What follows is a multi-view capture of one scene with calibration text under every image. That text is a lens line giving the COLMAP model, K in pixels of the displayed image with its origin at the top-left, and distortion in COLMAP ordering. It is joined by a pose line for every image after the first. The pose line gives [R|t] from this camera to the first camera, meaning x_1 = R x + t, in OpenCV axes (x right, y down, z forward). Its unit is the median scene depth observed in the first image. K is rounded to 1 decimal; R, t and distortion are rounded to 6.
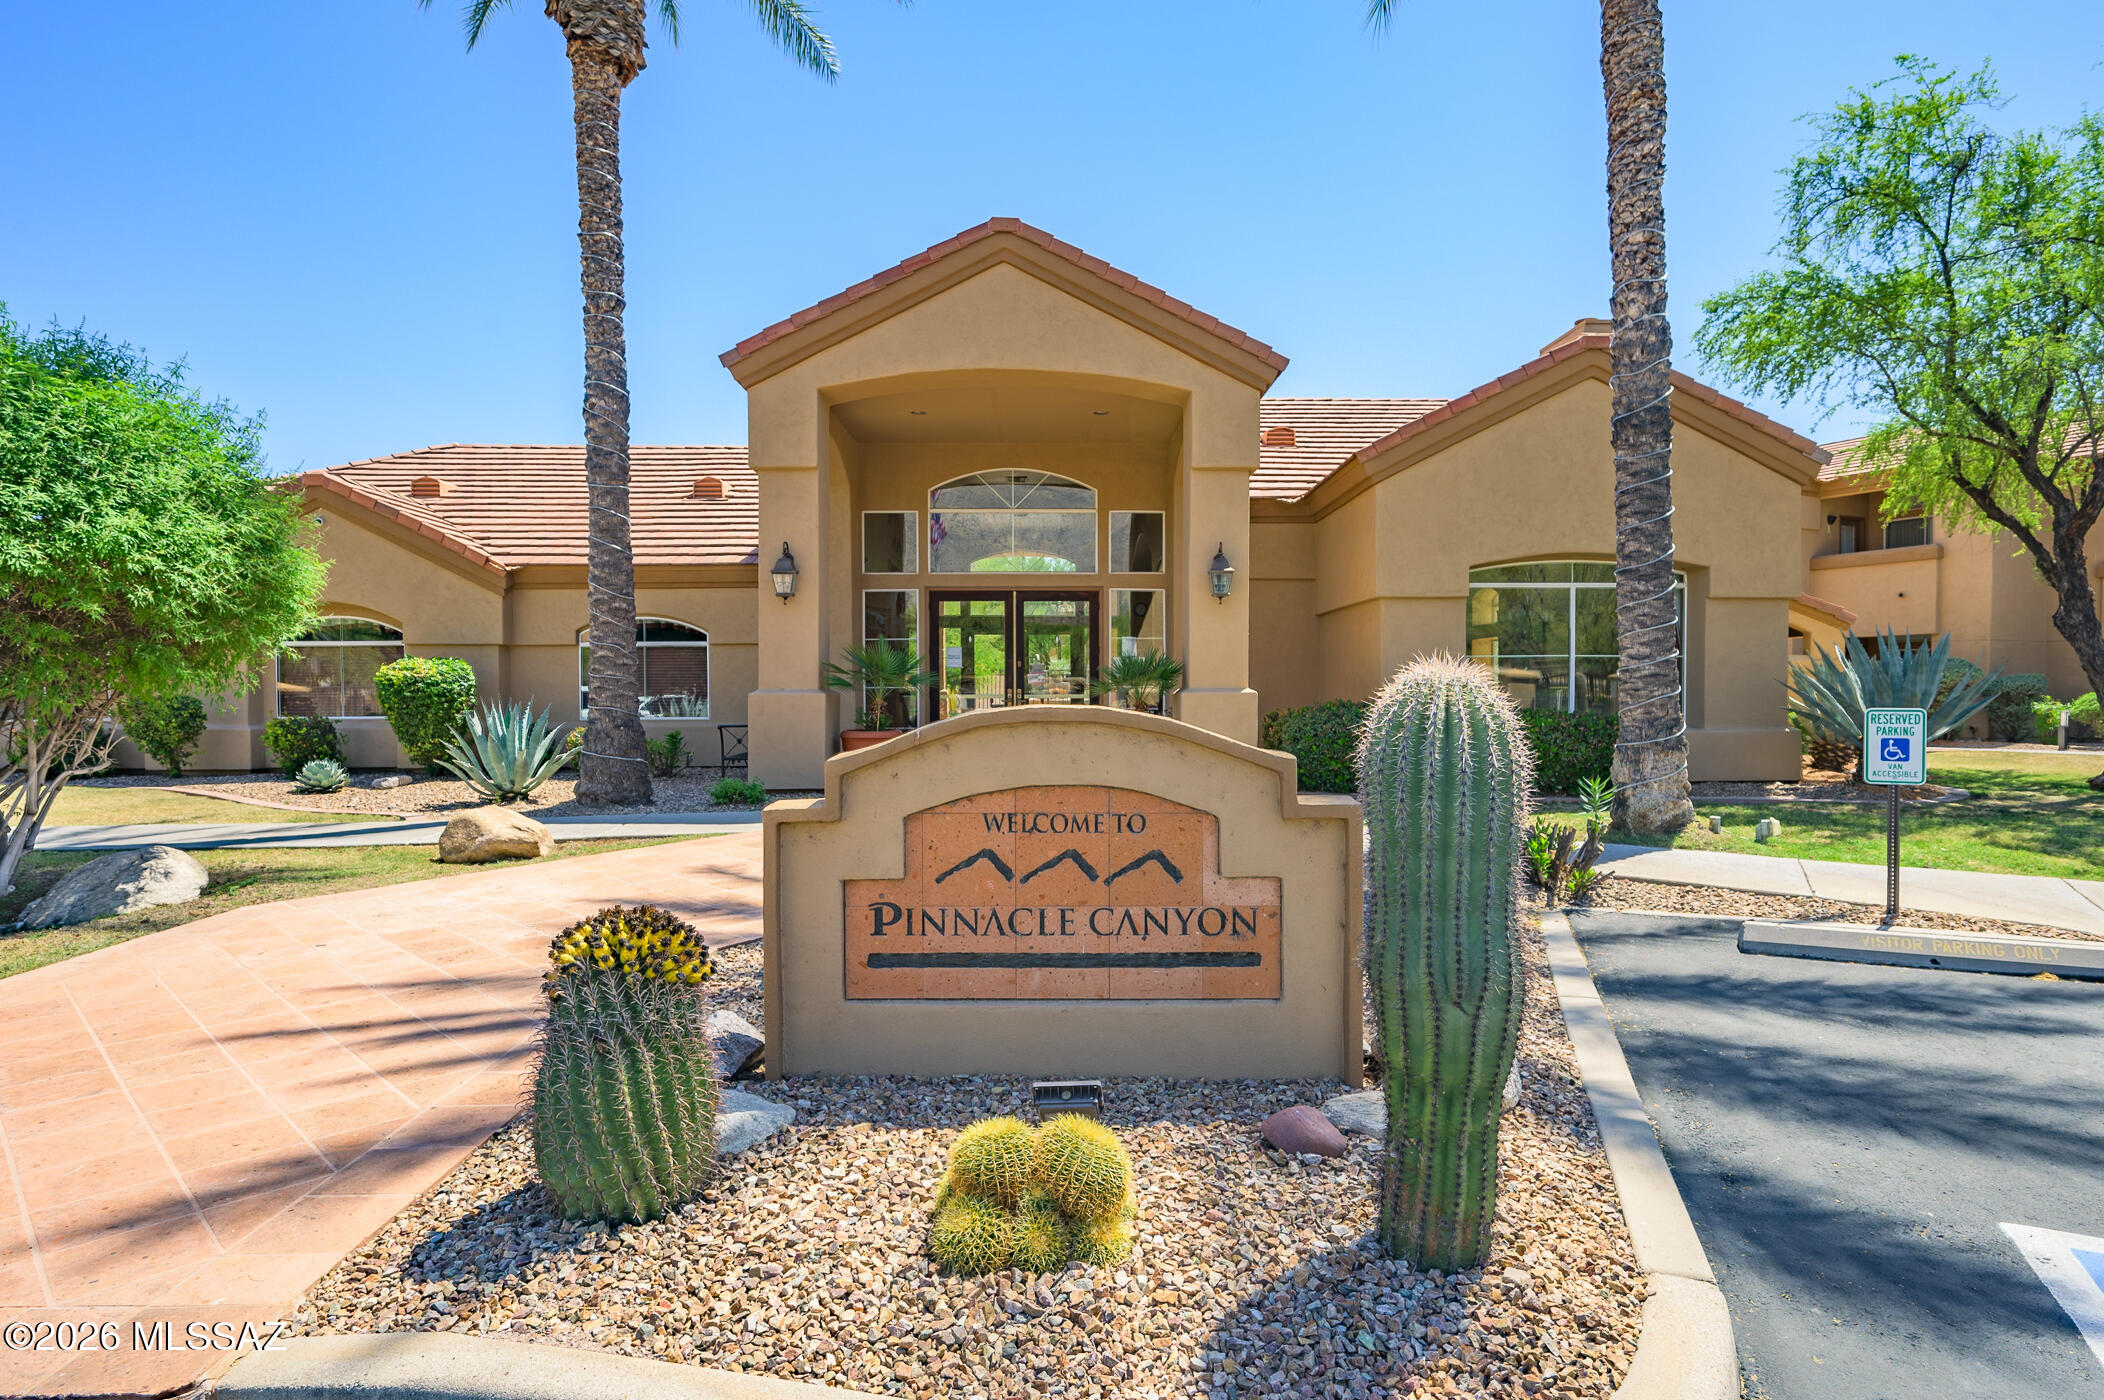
lens RADIAL K [[1170.8, 0, 1052.0], [0, 1170.8, 700.0], [0, 0, 1]] dist [0.002315, 0.000265]
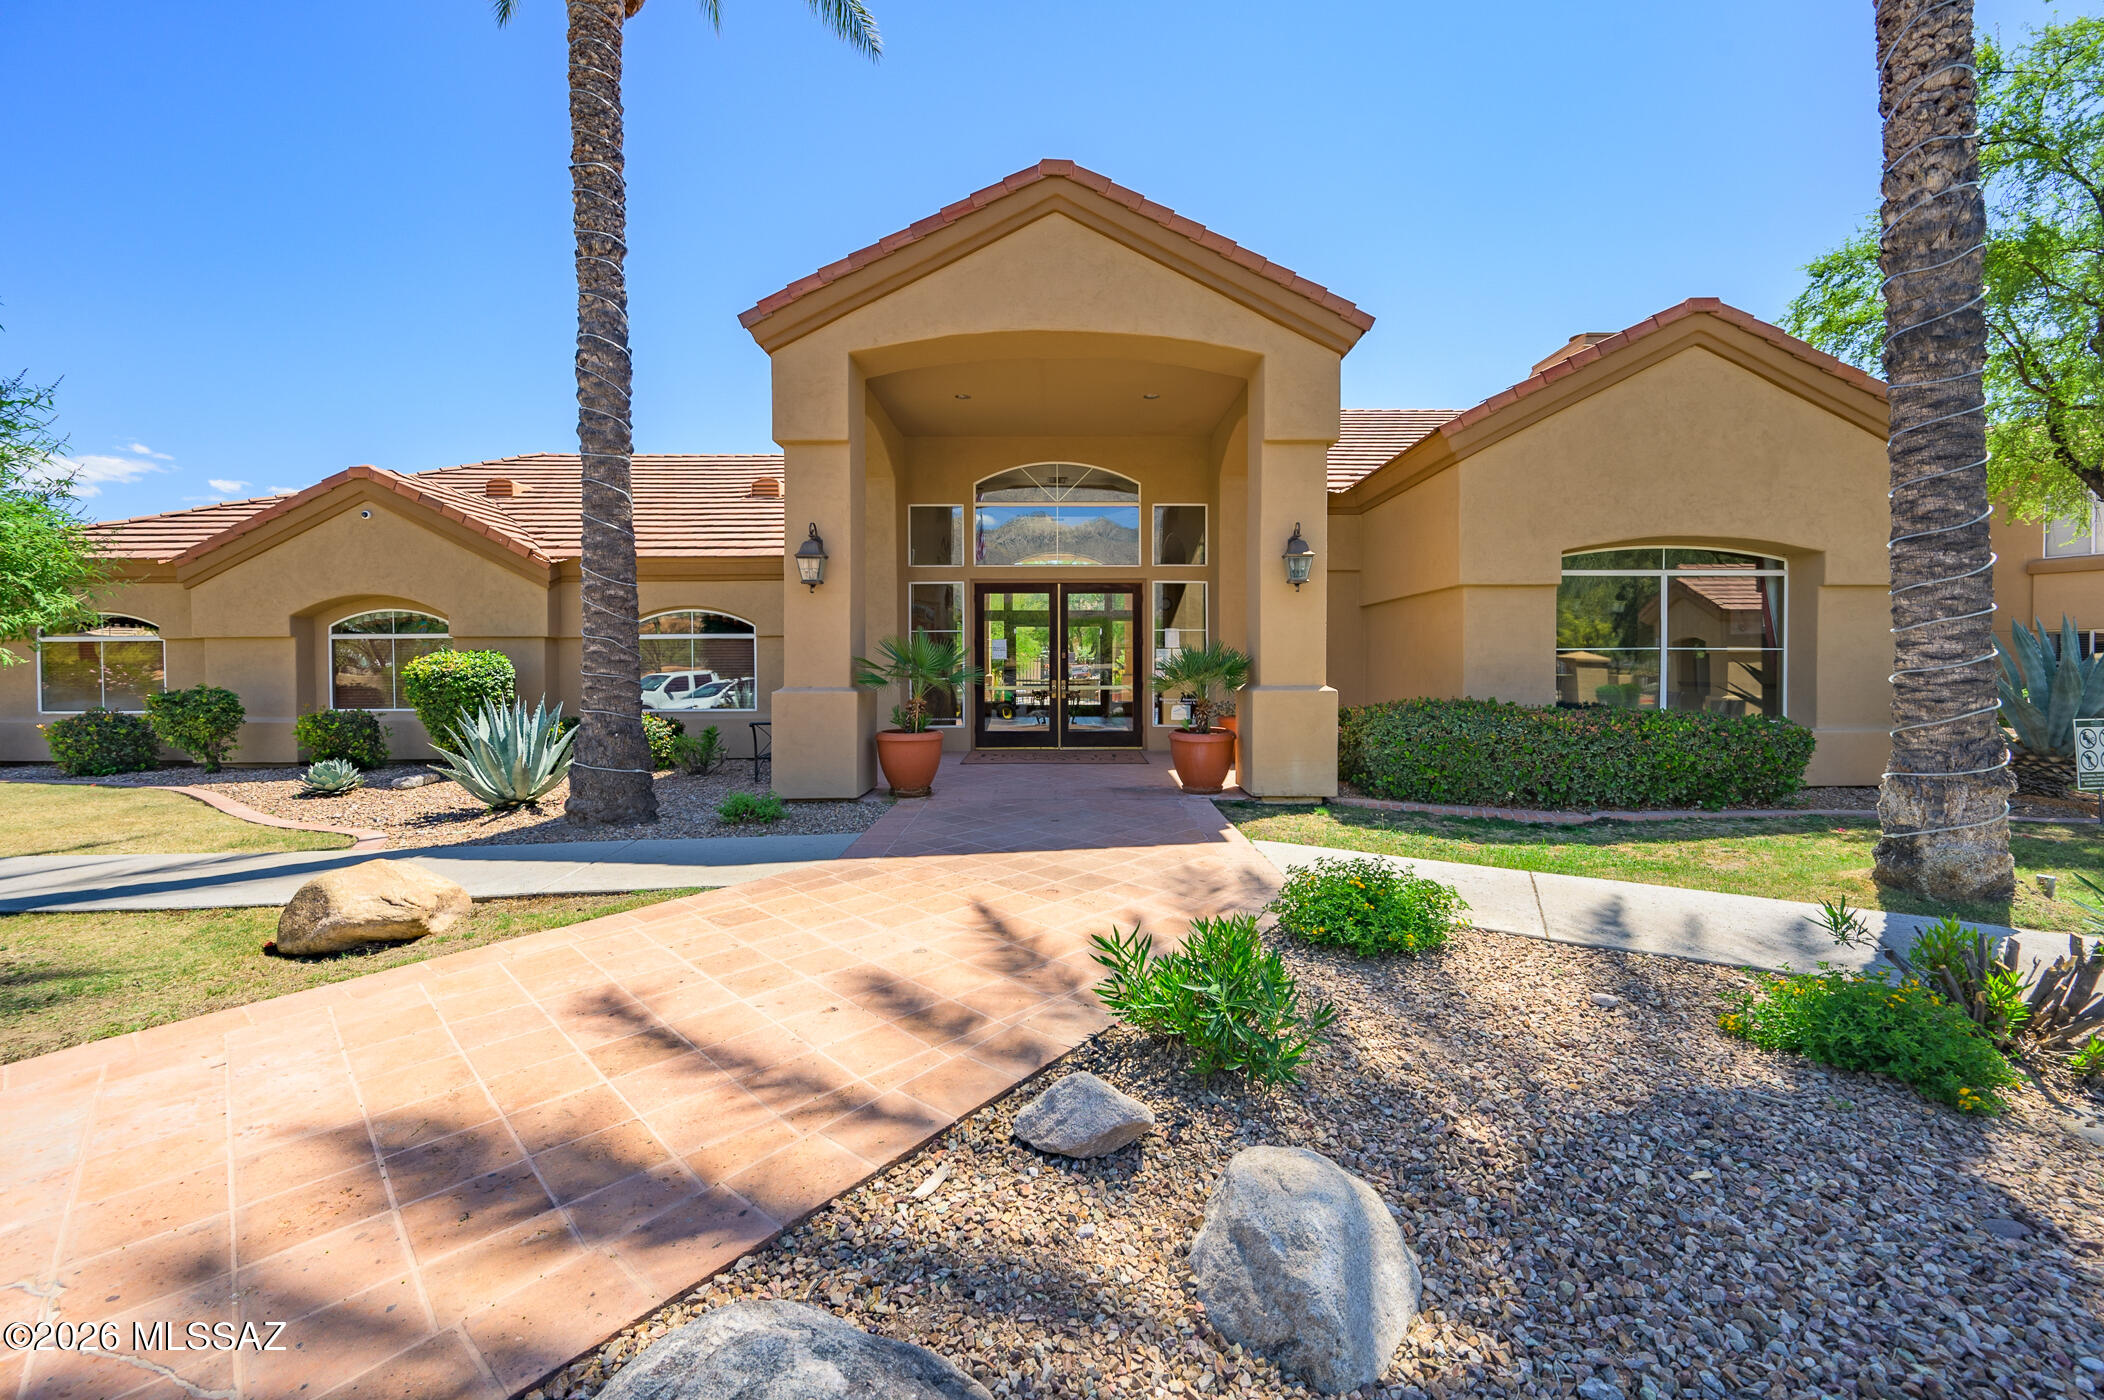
lens RADIAL K [[829.9, 0, 1048.1], [0, 829.9, 676.8], [0, 0, 1]] dist [-0.002124, -0.000251]
pose [[0.999793, 0.000063, -0.020350, -0.033788], [0.000023, 0.999991, 0.004234, -0.019702], [0.020350, -0.004234, 0.999784, 0.361796]]
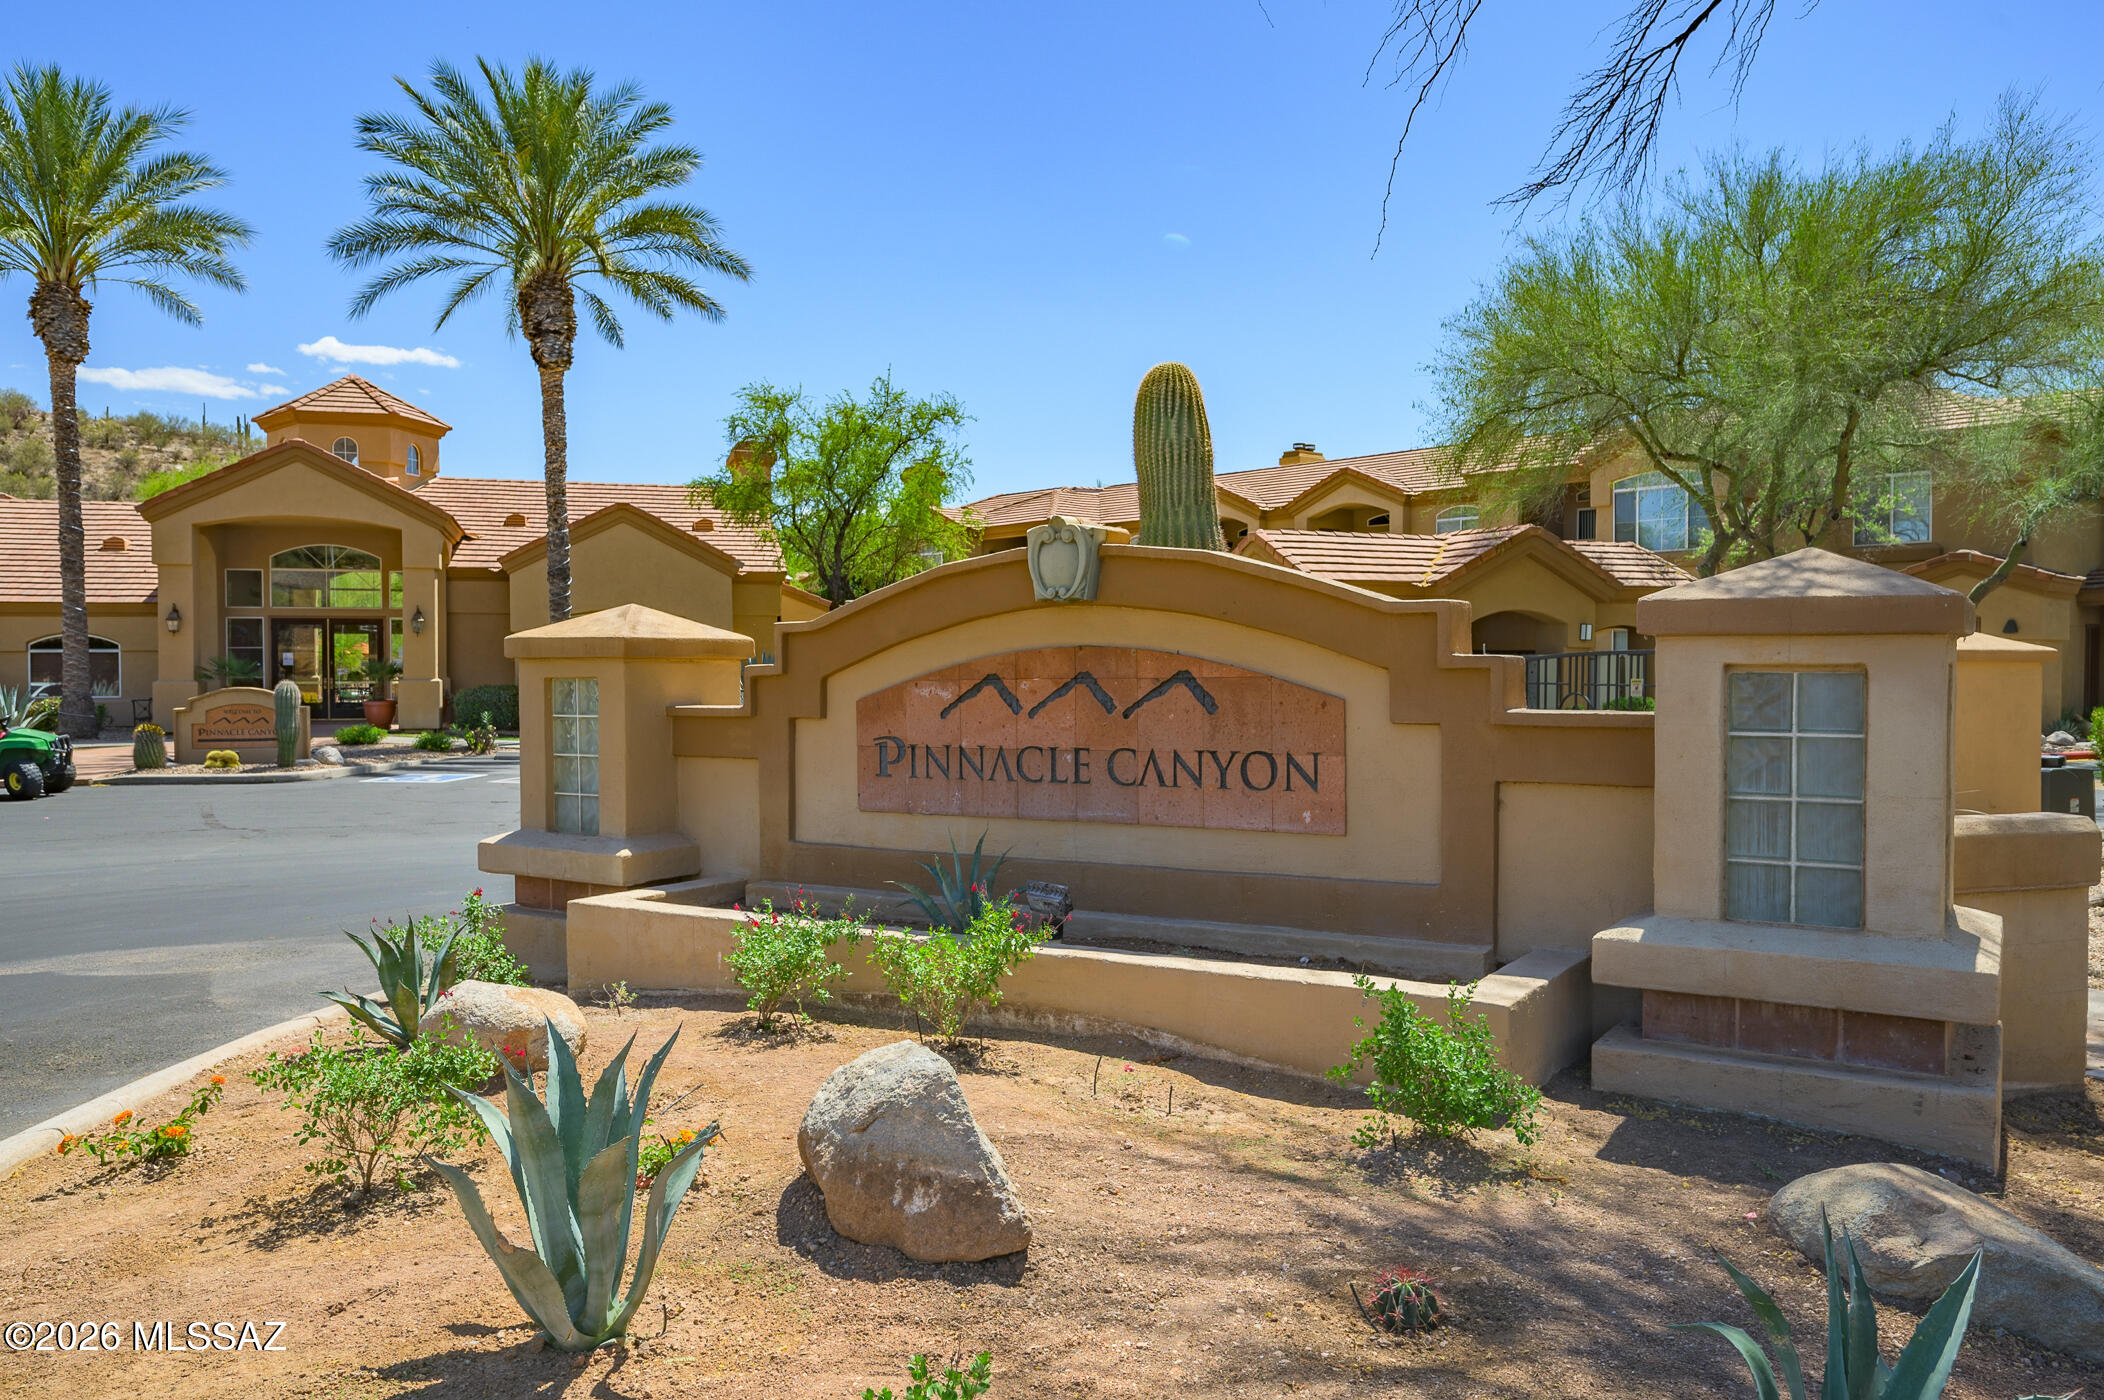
lens RADIAL K [[1527.0, 0, 1052.0], [0, 1527.0, 700.0], [0, 0, 1]] dist [-0.002469, -0.000456]
pose [[0.954705, -0.007204, 0.297466, 0.398212], [0.003246, 0.999900, 0.013797, -0.005987], [-0.297536, -0.012206, 0.954633, -1.803164]]
